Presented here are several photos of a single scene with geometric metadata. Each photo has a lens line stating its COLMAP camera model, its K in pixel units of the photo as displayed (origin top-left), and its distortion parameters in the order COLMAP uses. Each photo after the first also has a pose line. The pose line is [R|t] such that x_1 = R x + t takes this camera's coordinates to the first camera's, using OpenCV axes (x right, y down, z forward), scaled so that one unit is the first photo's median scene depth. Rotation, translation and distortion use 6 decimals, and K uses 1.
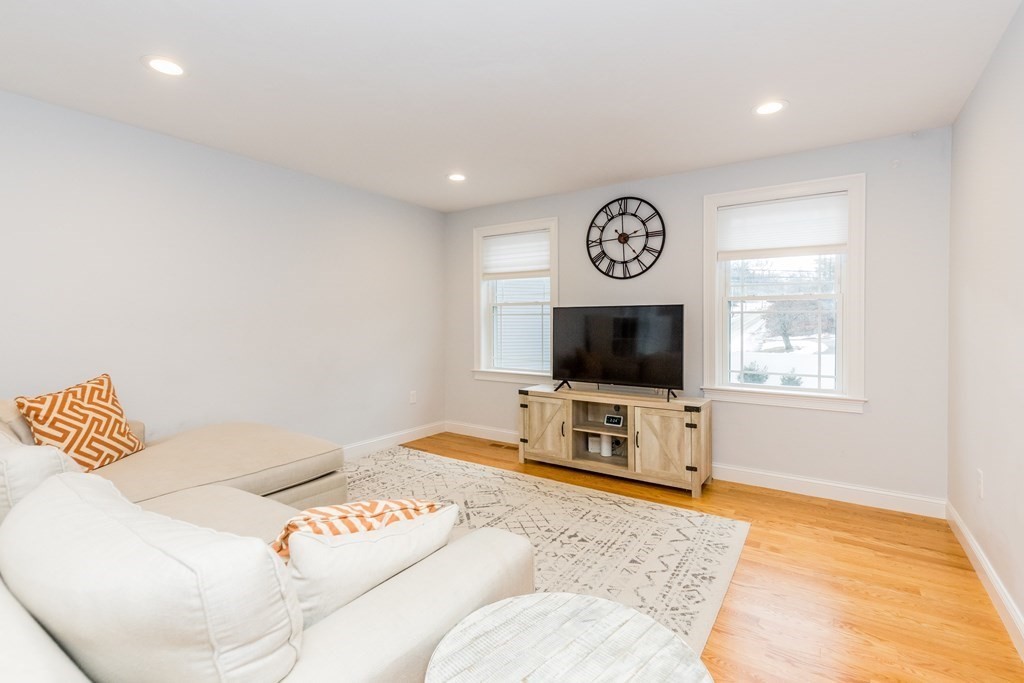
lens RADIAL K [[497.9, 0, 532.4], [0, 497.9, 328.8], [0, 0, 1]] dist [0.003708, 0.001566]
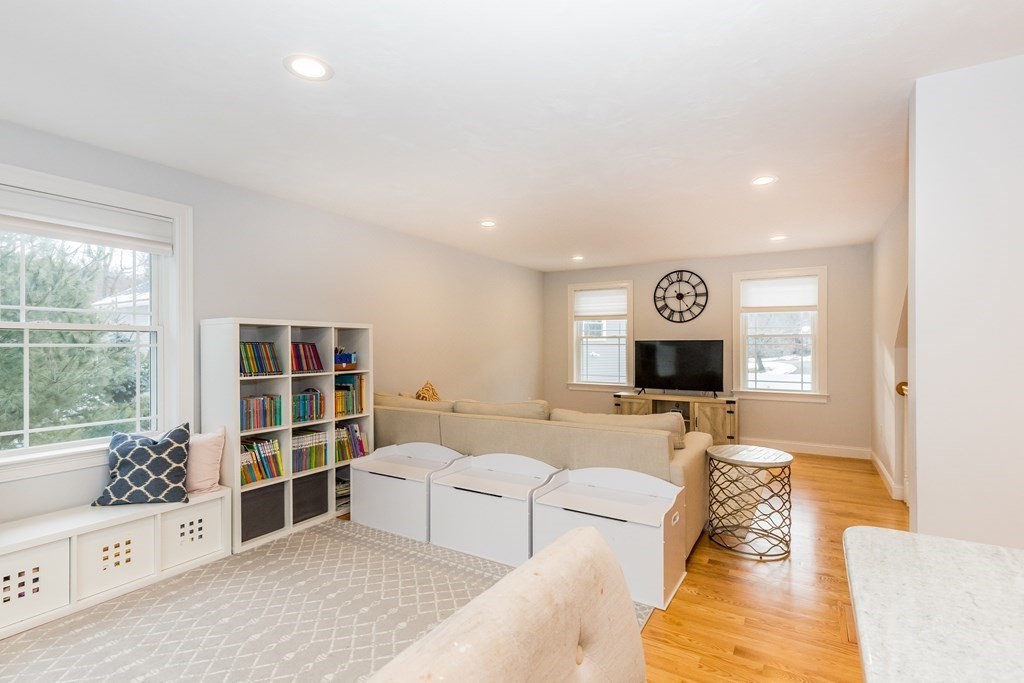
lens RADIAL K [[497.9, 0, 543.9], [0, 497.9, 350.4], [0, 0, 1]] dist [0.003708, 0.001566]
pose [[0.997327, -0.001144, 0.073063, -0.357894], [0.001262, 0.999998, -0.001568, -0.011089], [-0.073061, 0.001656, 0.997326, -0.528377]]
